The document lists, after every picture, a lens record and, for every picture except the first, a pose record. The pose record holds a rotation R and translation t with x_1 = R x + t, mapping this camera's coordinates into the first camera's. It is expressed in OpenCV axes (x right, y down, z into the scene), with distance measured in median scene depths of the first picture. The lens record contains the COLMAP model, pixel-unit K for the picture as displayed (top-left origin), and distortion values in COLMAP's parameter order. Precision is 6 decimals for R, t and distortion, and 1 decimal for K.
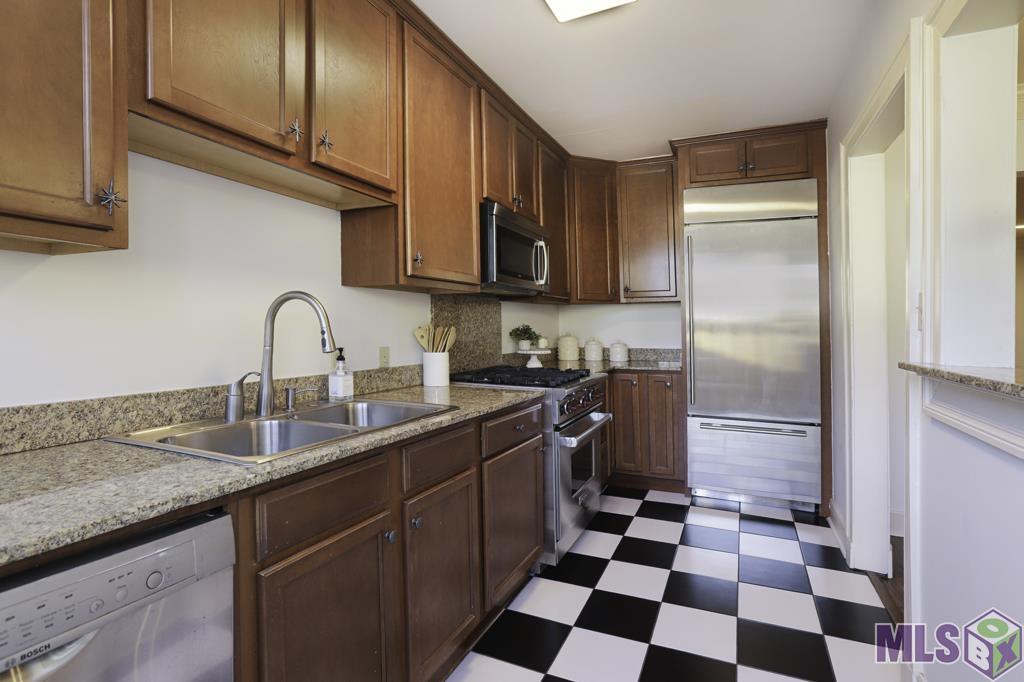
lens RADIAL K [[482.4, 0, 516.4], [0, 482.4, 338.8], [0, 0, 1]] dist [-0.001010, 0.000520]
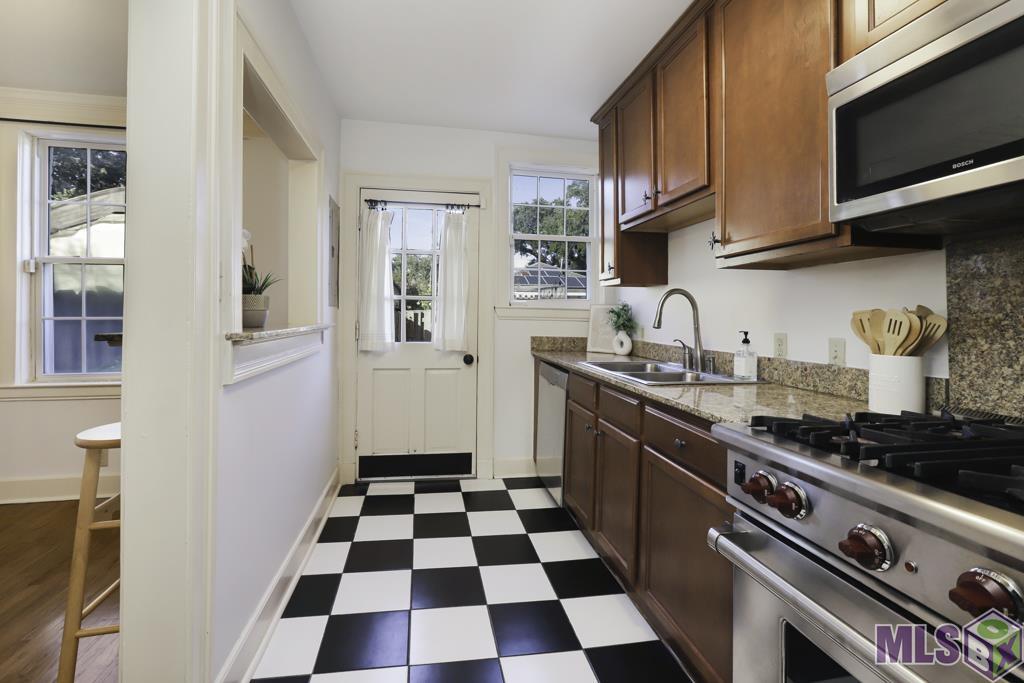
lens RADIAL K [[499.2, 0, 514.4], [0, 499.2, 331.0], [0, 0, 1]] dist [-0.005109, 0.000329]
pose [[-0.829064, -0.004855, -0.559133, 0.725183], [-0.034061, 0.998544, 0.041835, -0.013820], [0.558116, 0.053729, -0.828022, 1.648750]]
